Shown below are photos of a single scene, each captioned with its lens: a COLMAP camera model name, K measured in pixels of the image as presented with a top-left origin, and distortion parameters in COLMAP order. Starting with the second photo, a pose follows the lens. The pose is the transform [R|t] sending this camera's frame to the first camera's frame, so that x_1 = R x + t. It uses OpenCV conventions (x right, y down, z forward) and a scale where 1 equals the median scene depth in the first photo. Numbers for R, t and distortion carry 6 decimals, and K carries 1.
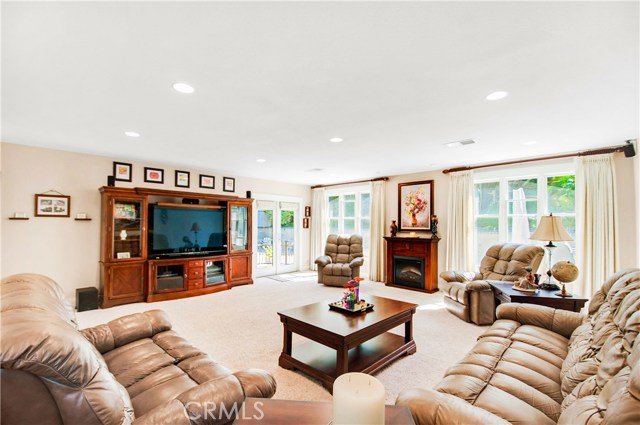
lens RADIAL K [[282.1, 0, 317.6], [0, 282.1, 221.4], [0, 0, 1]] dist [-0.012707, -0.001196]
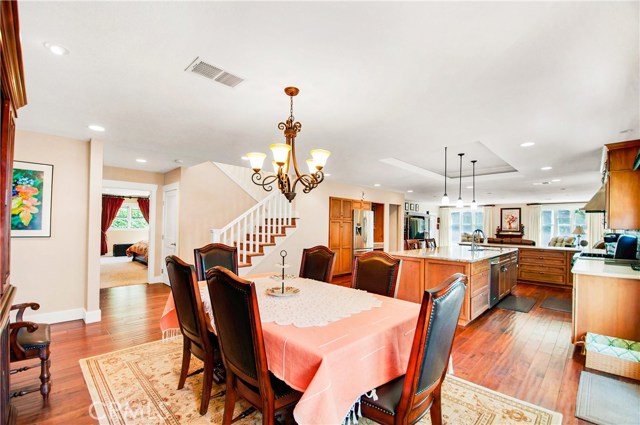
lens RADIAL K [[282.1, 0, 317.6], [0, 282.1, 221.4], [0, 0, 1]] dist [-0.012707, -0.001196]
pose [[0.999818, 0.009558, 0.016527, -1.137652], [-0.009462, 0.999938, -0.005880, -0.013999], [-0.016582, 0.005722, 0.999846, -1.084051]]
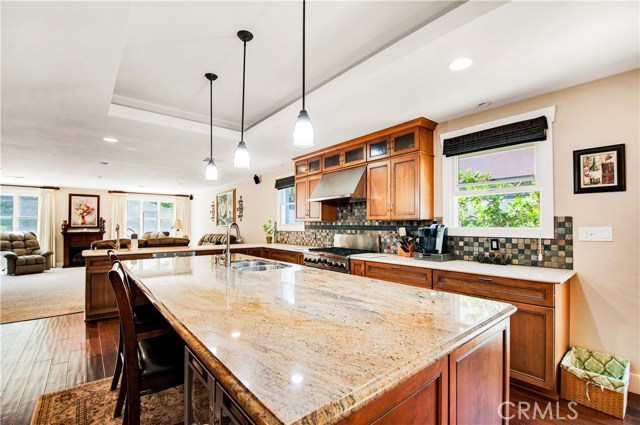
lens RADIAL K [[282.1, 0, 317.6], [0, 282.1, 221.4], [0, 0, 1]] dist [-0.012707, -0.001196]
pose [[0.078503, 0.007638, 0.996885, -1.016582], [-0.007868, 0.999944, -0.007042, 0.001735], [-0.996883, -0.007290, 0.078559, -0.335723]]
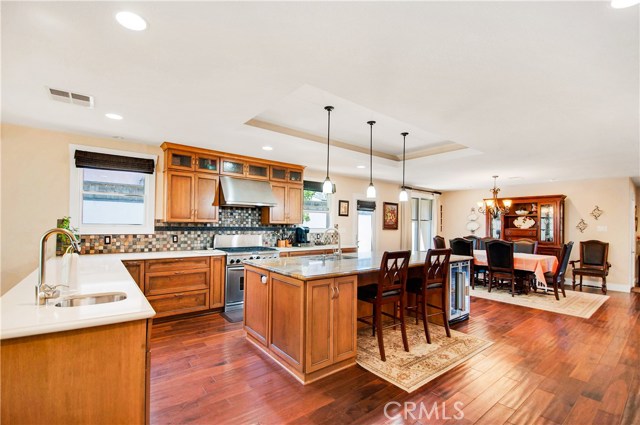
lens RADIAL K [[282.1, 0, 317.6], [0, 282.1, 221.4], [0, 0, 1]] dist [-0.012707, -0.001196]
pose [[-0.995352, -0.023514, 0.093389, -0.612467], [-0.024860, 0.999603, -0.013271, -0.004927], [-0.093040, -0.015531, -0.995541, 0.419345]]
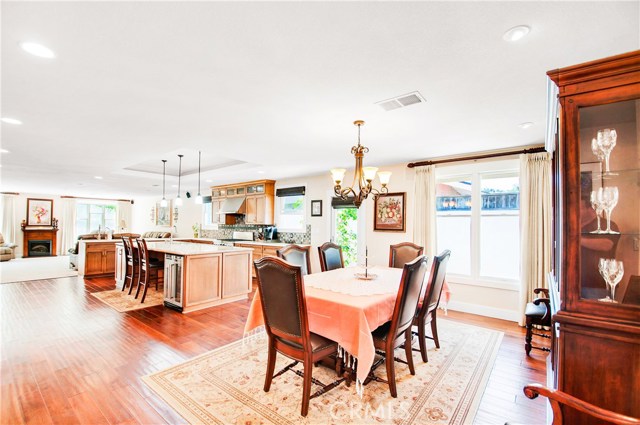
lens RADIAL K [[282.1, 0, 317.6], [0, 282.1, 221.4], [0, 0, 1]] dist [-0.012707, -0.001196]
pose [[-0.127687, 0.008010, 0.991782, -1.665720], [-0.020598, 0.999730, -0.010726, -0.012504], [-0.991601, -0.021798, -0.127488, -0.554548]]
